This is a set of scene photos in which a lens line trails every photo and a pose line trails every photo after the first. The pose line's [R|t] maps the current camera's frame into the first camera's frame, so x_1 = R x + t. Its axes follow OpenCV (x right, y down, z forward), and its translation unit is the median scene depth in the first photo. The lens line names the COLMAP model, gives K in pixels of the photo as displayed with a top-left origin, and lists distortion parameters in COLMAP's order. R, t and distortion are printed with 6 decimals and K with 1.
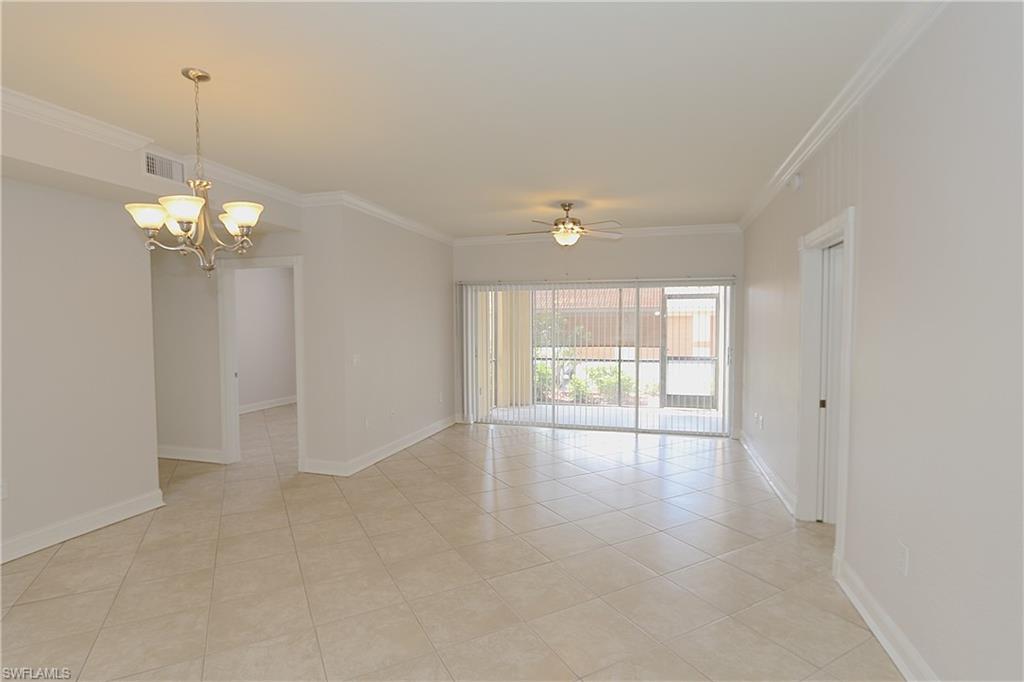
lens RADIAL K [[494.5, 0, 512.2], [0, 494.5, 355.1], [0, 0, 1]] dist [-0.021043, 0.000403]
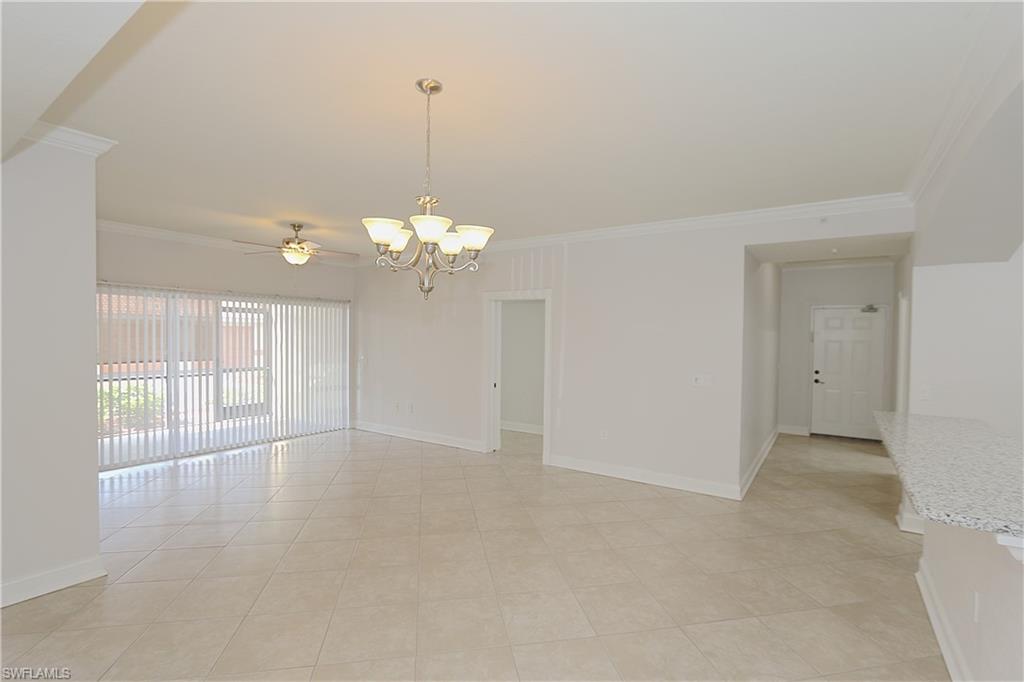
lens RADIAL K [[468.3, 0, 513.7], [0, 468.3, 346.7], [0, 0, 1]] dist [-0.022680, 0.004039]
pose [[0.311024, -0.015362, 0.950278, -0.657320], [0.046001, 0.998941, 0.001093, -0.027171], [-0.949288, 0.043374, 0.311402, 0.254895]]
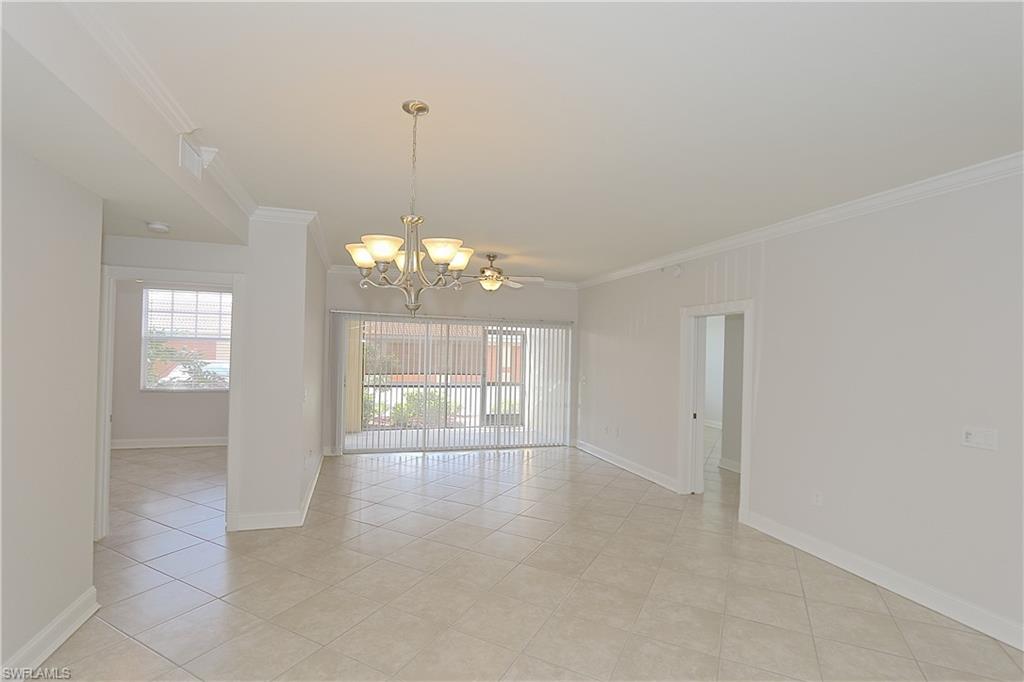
lens RADIAL K [[468.3, 0, 513.7], [0, 468.3, 346.7], [0, 0, 1]] dist [-0.022680, 0.004039]
pose [[0.826172, 0.029507, 0.562644, -0.444368], [0.007078, 0.998005, -0.062733, -0.019695], [-0.563373, 0.055811, 0.824316, 0.063536]]
